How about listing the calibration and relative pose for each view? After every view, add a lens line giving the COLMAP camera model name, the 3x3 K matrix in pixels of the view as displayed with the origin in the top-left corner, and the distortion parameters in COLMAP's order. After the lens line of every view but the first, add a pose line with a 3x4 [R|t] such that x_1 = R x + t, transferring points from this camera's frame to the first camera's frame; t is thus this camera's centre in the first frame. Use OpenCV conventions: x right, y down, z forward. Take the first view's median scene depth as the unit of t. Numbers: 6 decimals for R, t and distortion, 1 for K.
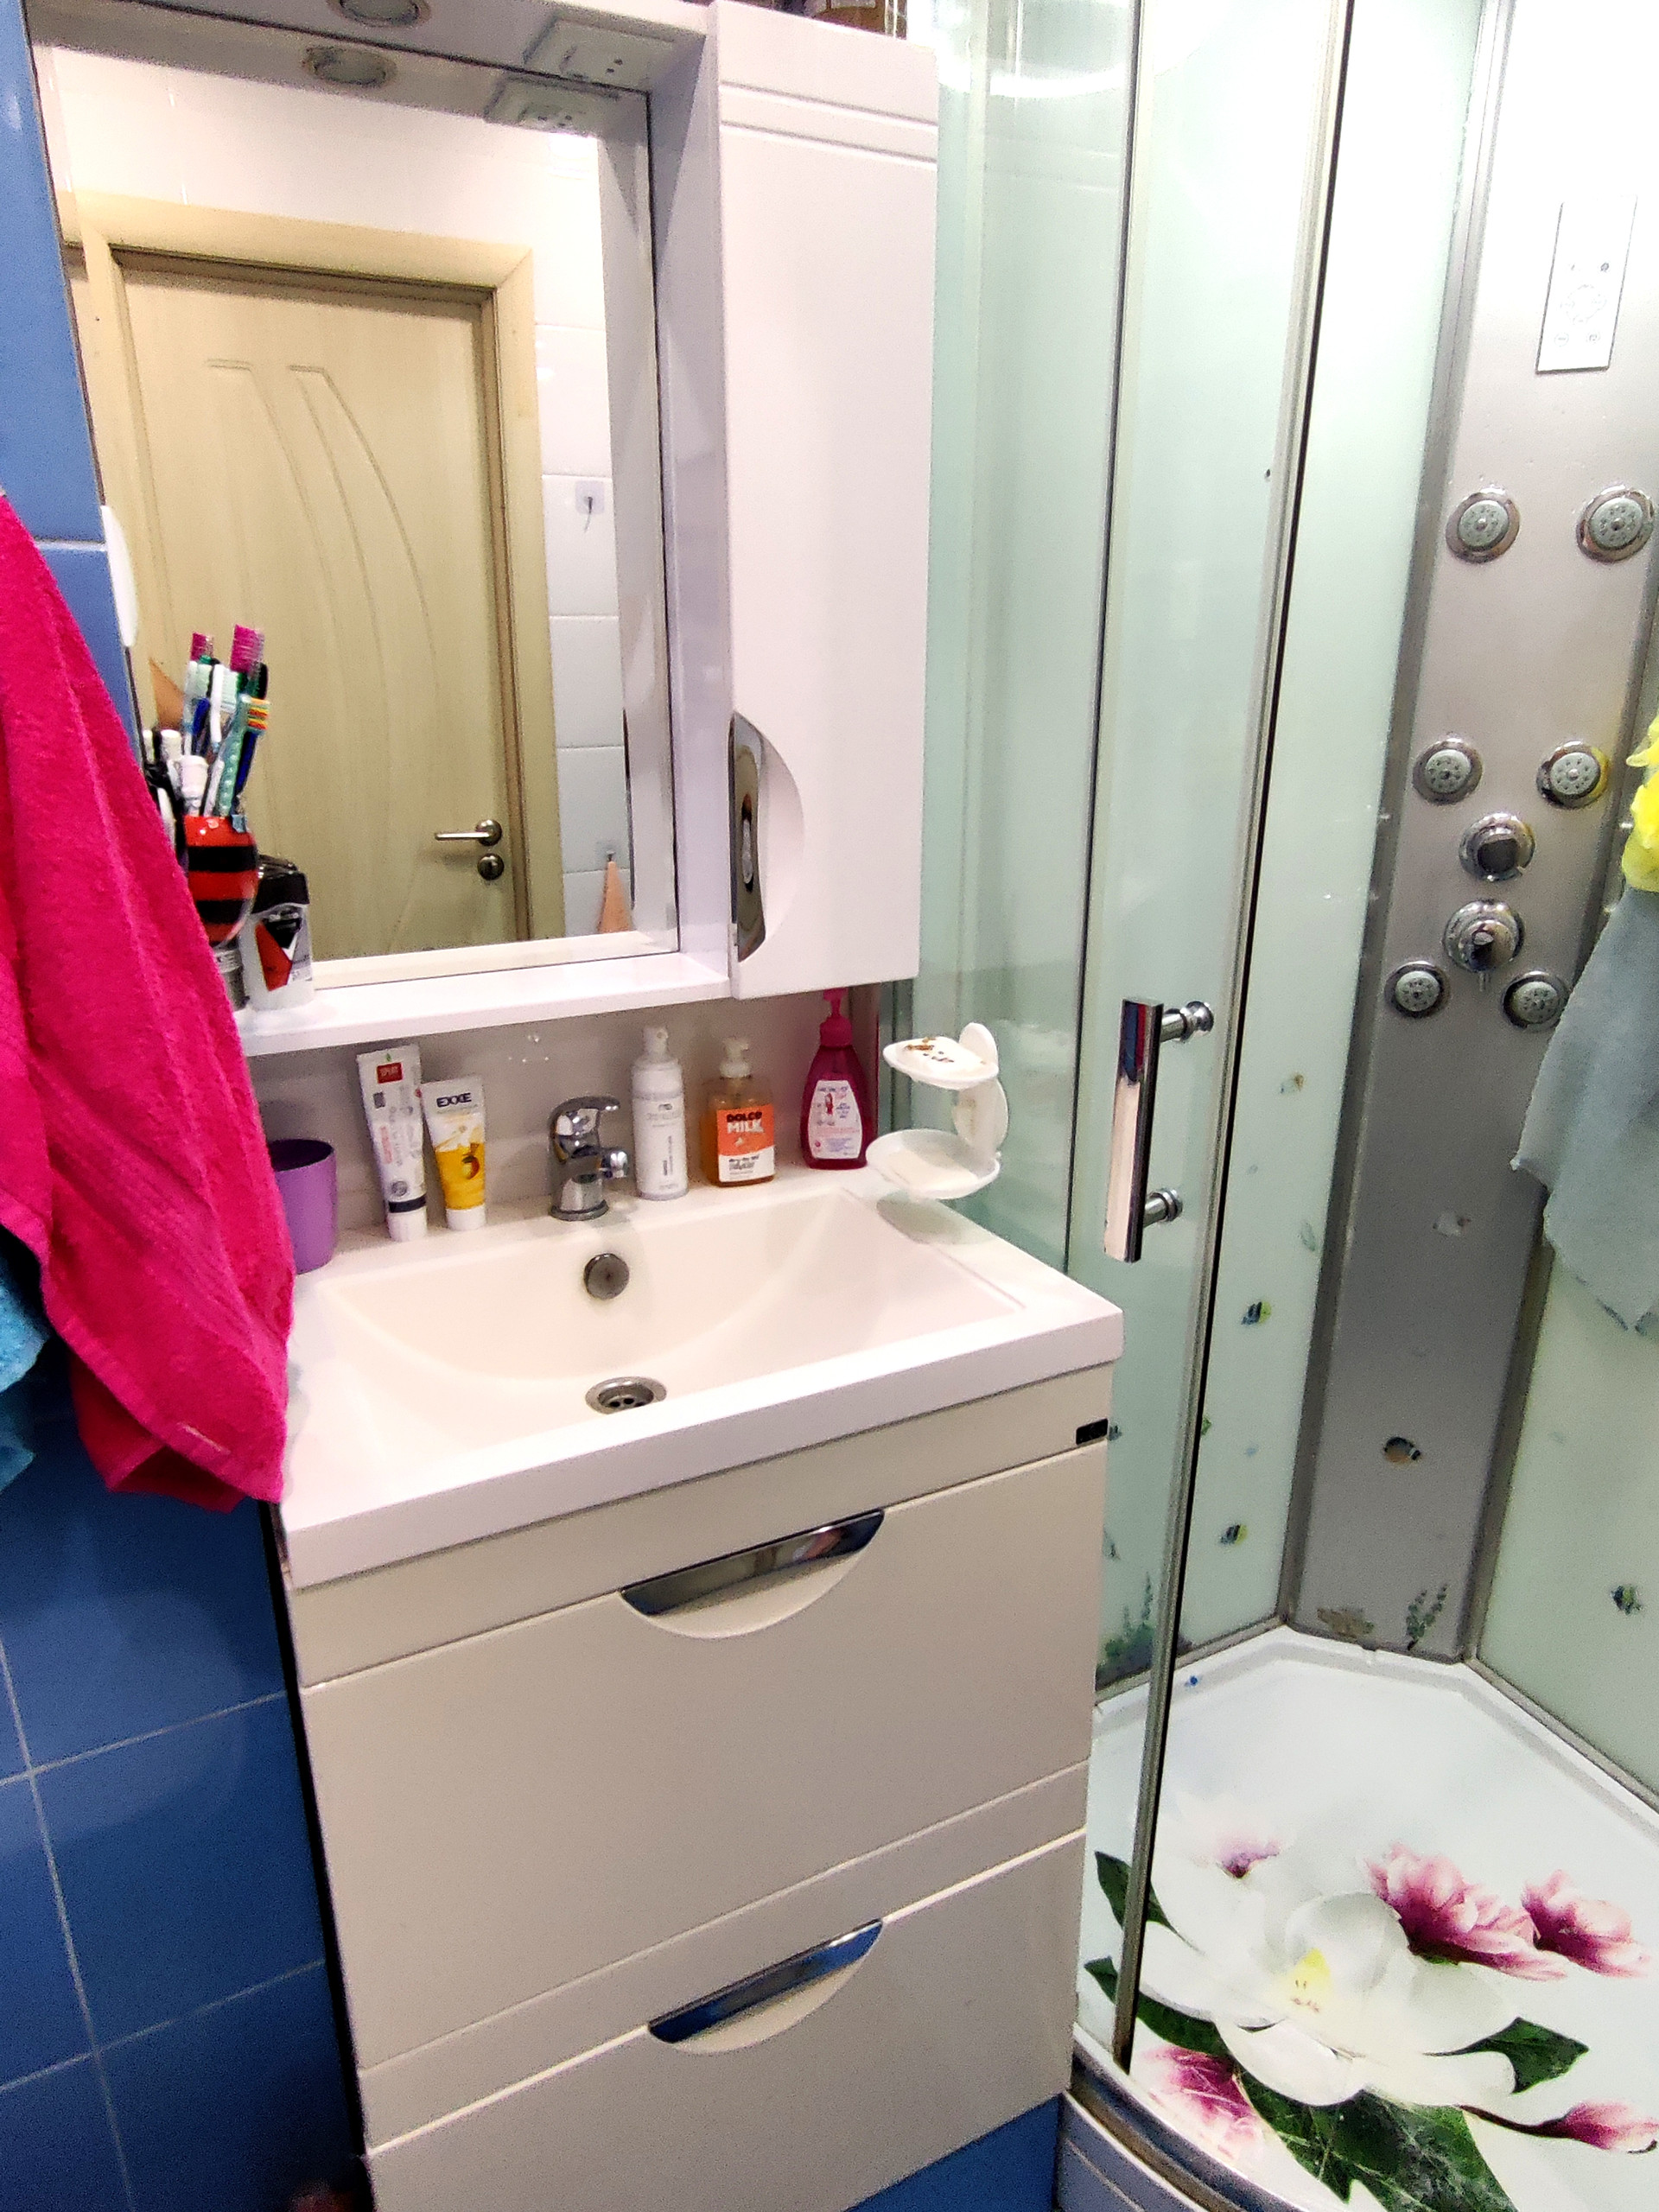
lens RADIAL K [[1336.4, 0, 829.7], [0, 1336.4, 1114.4], [0, 0, 1]] dist [0.002748, -0.005621]
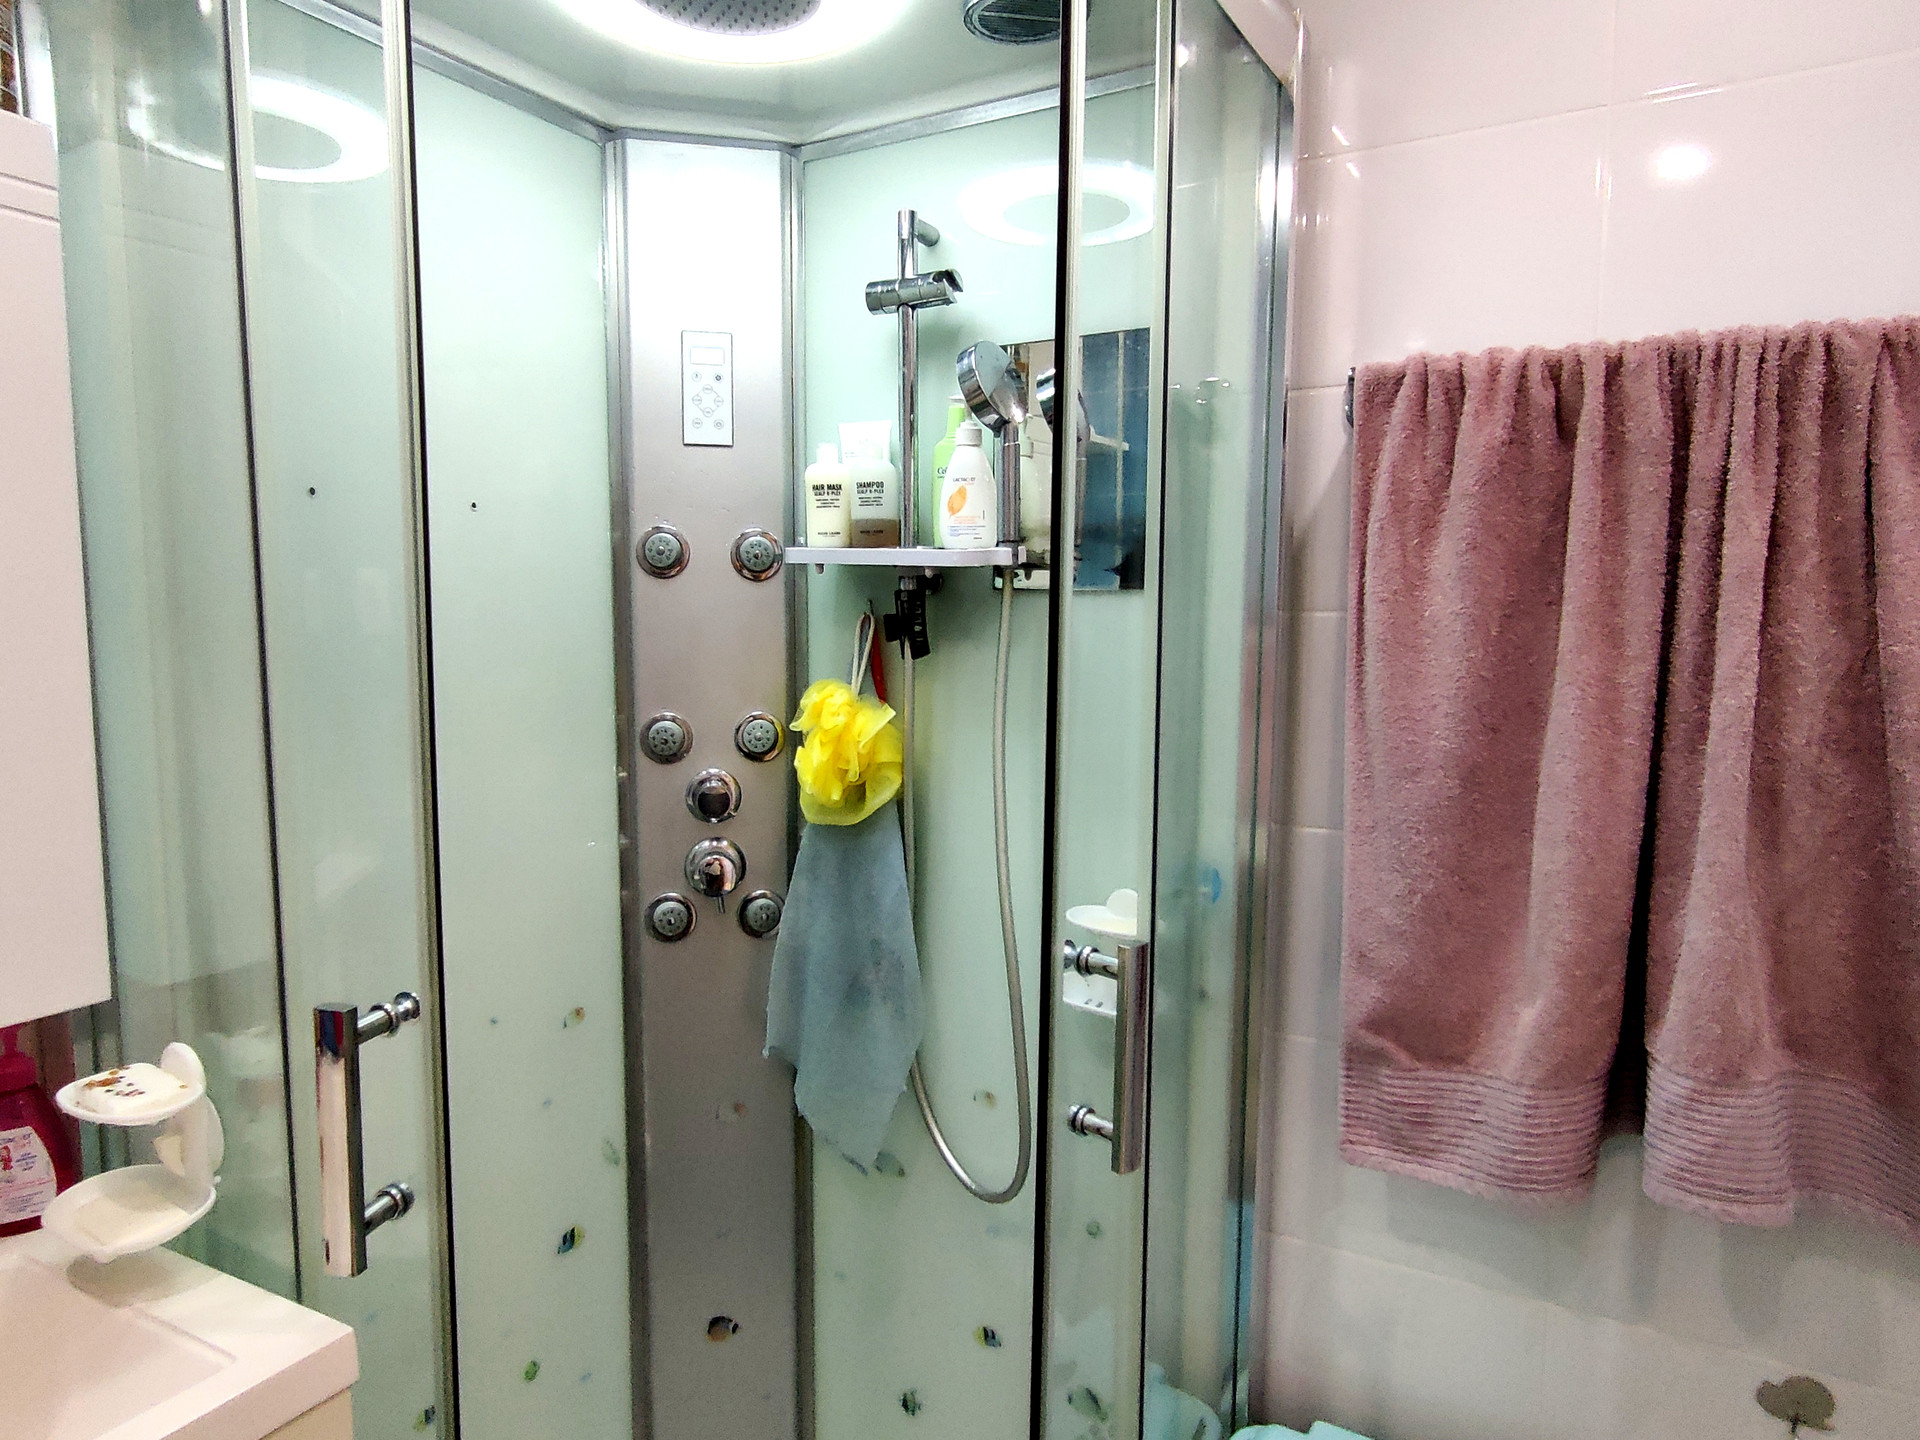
lens RADIAL K [[1160.0, 0, 949.2], [0, 1160.0, 729.4], [0, 0, 1]] dist [0.002748, -0.005621]
pose [[0.833702, -0.049724, 0.549972, 0.113154], [0.172330, 0.969627, -0.173568, -0.042482], [-0.524637, 0.239480, 0.816949, -0.004697]]
